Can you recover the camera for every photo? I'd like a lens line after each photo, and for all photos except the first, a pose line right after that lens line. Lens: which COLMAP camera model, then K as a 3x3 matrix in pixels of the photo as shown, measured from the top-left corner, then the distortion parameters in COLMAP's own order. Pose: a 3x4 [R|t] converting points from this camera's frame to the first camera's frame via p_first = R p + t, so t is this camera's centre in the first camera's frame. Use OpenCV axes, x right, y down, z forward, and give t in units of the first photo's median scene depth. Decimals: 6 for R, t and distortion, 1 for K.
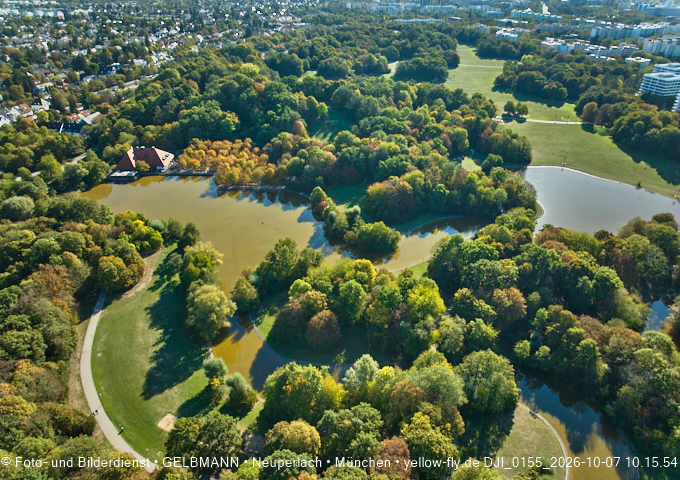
lens RADIAL K [[459.1, 0, 339.3], [0, 459.1, 245.9], [0, 0, 1]] dist [-0.050893, 0.019953]
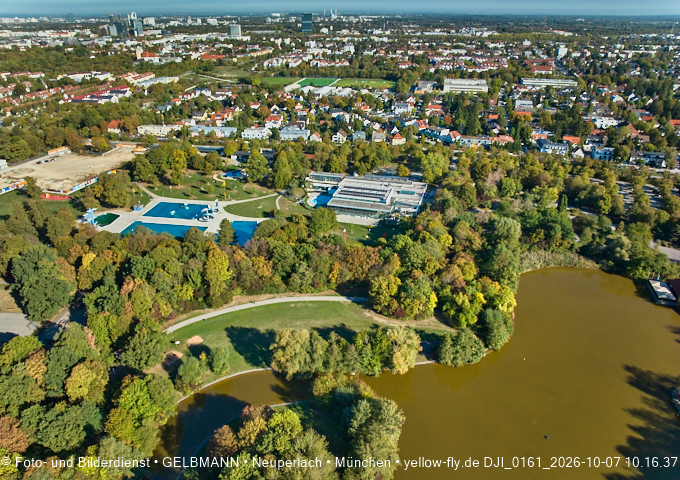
lens RADIAL K [[459.1, 0, 339.3], [0, 459.1, 245.9], [0, 0, 1]] dist [-0.050893, 0.019953]
pose [[-0.271668, 0.442924, -0.854409, 0.383753], [-0.500414, 0.693332, 0.518534, -0.513491], [0.822060, 0.568427, 0.033289, 0.836550]]
